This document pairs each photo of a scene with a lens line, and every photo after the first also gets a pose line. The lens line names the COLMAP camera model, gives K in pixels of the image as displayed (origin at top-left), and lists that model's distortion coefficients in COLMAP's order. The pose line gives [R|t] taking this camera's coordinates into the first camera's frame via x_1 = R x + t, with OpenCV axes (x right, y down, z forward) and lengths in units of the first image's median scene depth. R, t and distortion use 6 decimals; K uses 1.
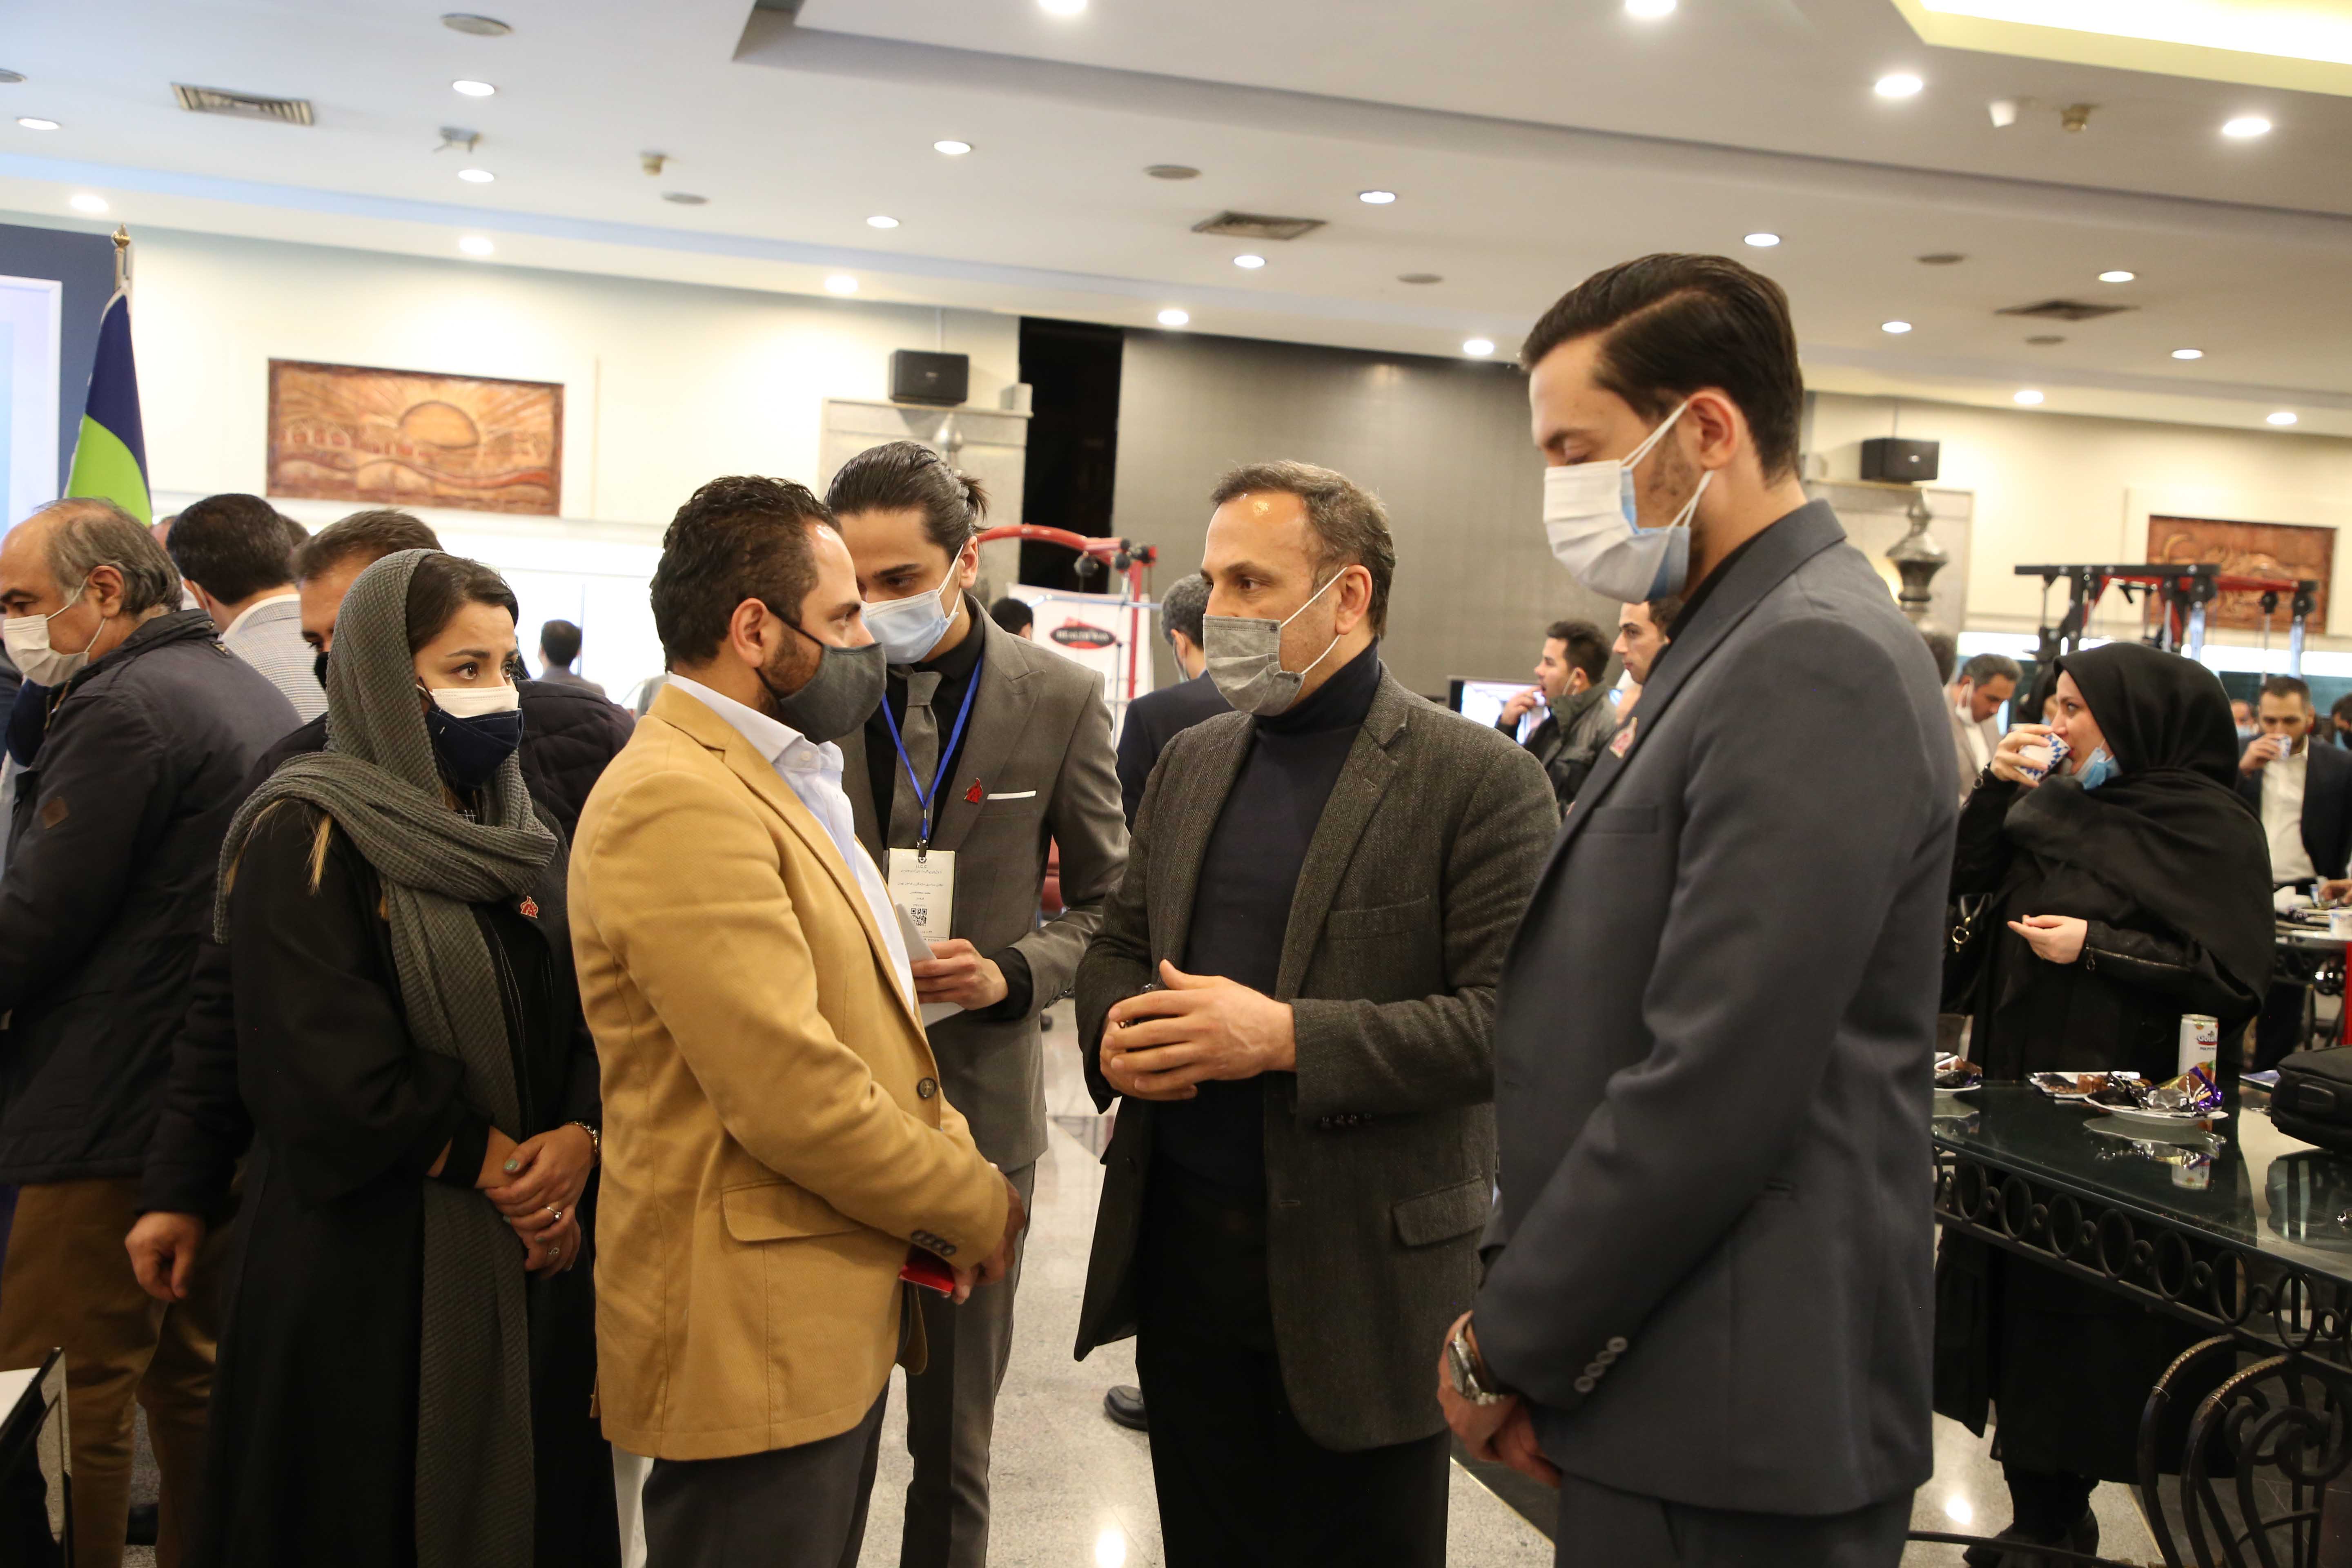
lens RADIAL K [[2477.3, 0, 1167.0], [0, 2477.3, 788.4], [0, 0, 1]] dist [0.117511, 0.000000]
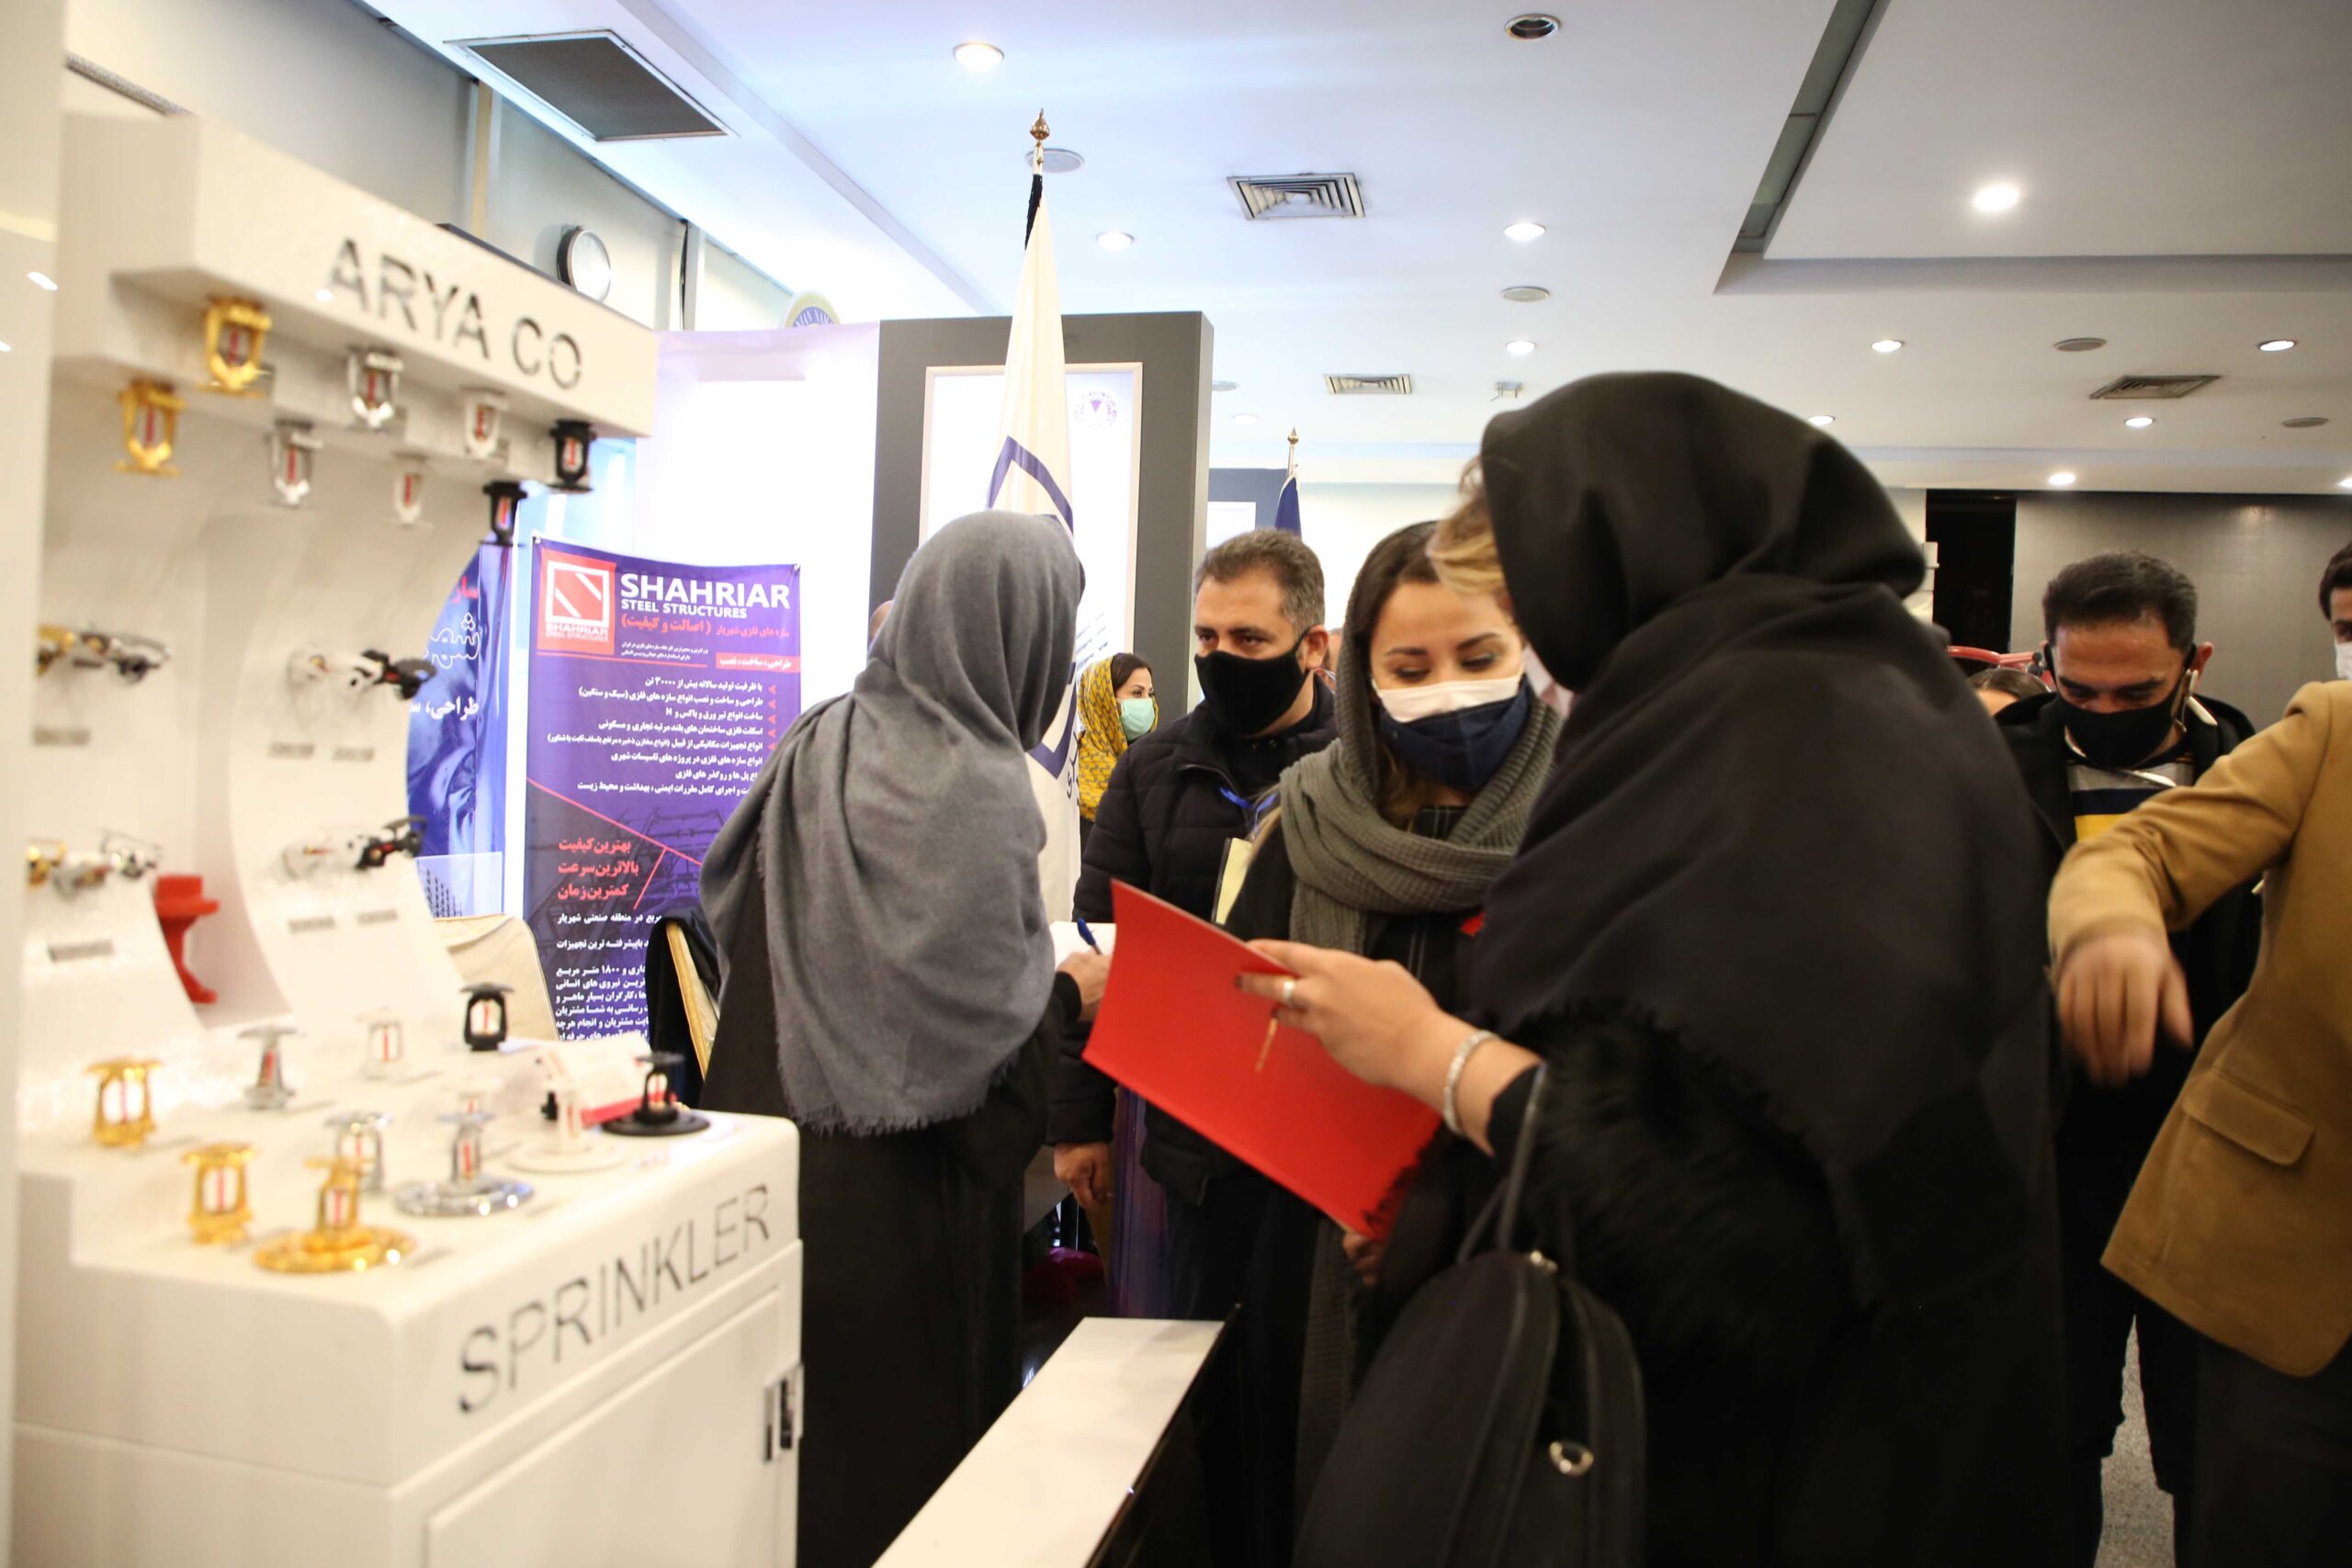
lens RADIAL K [[1594.8, 0, 1175.2], [0, 1594.8, 784.7], [0, 0, 1]] dist [-0.027314, 0.001813]
pose [[0.885798, -0.009453, -0.463976, -0.026209], [-0.012102, 0.998982, -0.043456, 0.003846], [0.463914, 0.044108, 0.884781, 0.102262]]
